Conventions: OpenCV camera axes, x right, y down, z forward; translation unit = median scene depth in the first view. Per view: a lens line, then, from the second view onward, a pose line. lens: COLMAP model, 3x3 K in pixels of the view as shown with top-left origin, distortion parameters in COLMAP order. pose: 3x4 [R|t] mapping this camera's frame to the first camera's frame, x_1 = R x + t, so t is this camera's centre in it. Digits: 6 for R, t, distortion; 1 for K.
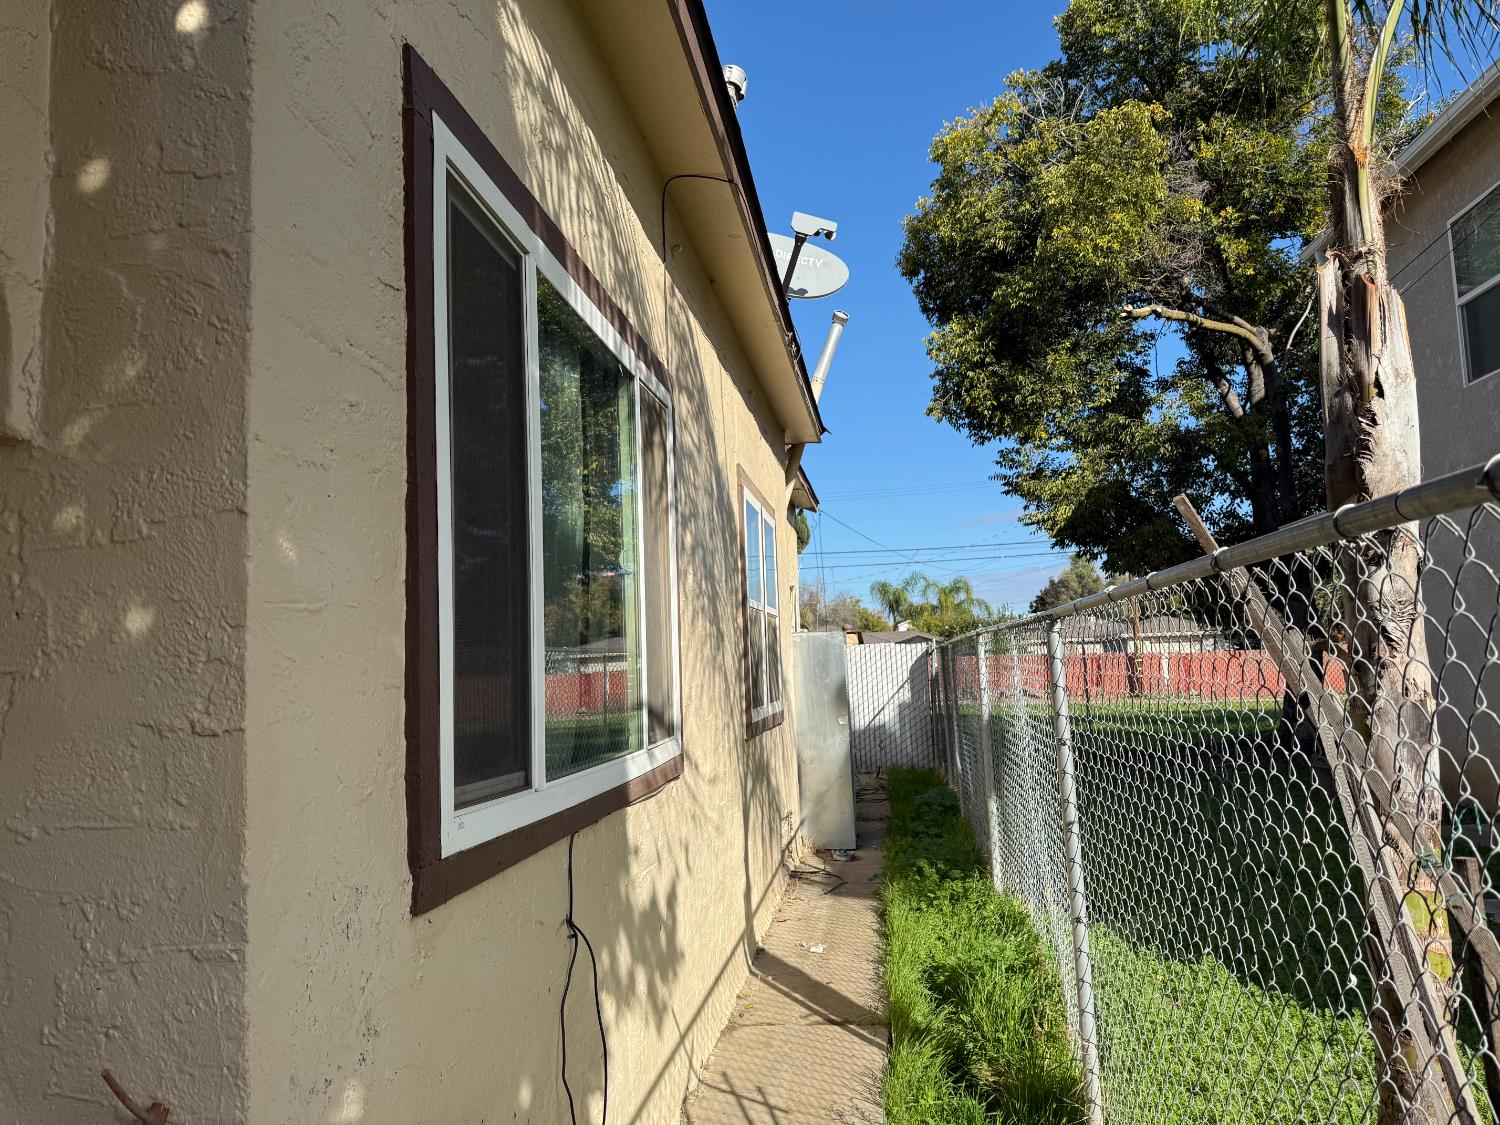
lens RADIAL K [[1056.3, 0, 750.0], [0, 1056.3, 562.5], [0, 0, 1]] dist [0.069395, -0.050337]
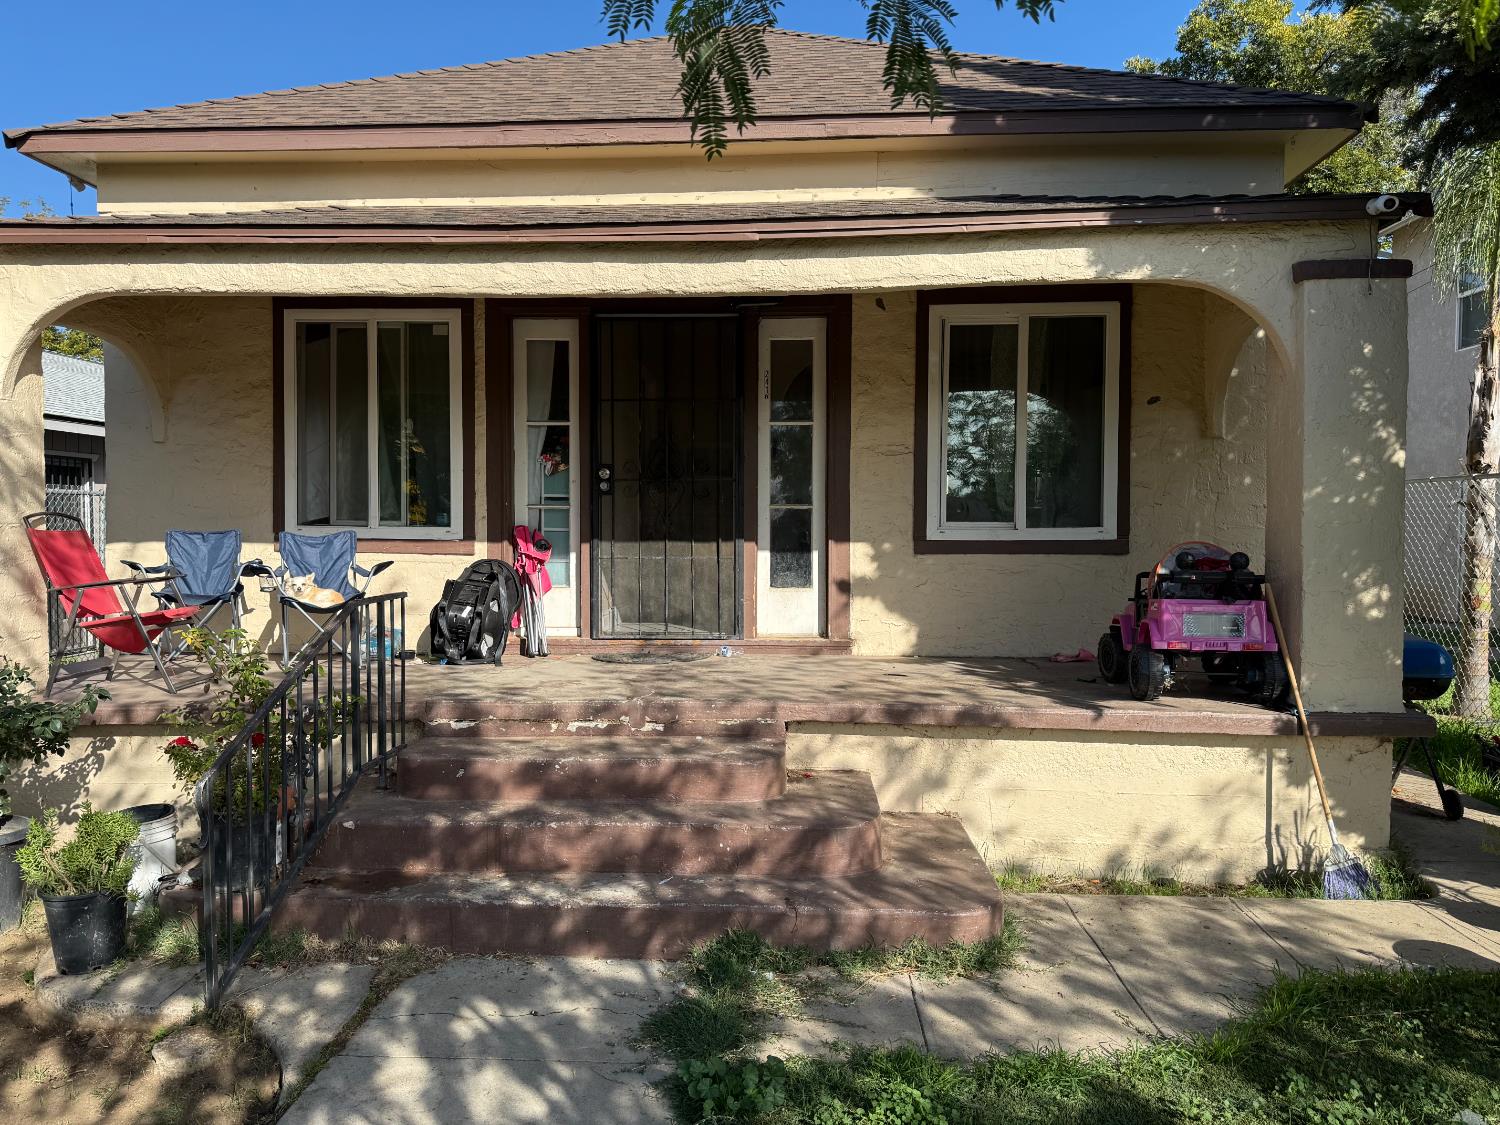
lens RADIAL K [[1056.3, 0, 750.0], [0, 1056.3, 562.5], [0, 0, 1]] dist [0.069395, -0.050337]
pose [[0.996590, 0.040954, 0.071635, -1.606537], [-0.049750, 0.990824, 0.125667, -0.035316], [-0.065831, -0.128802, 0.989483, -1.809142]]
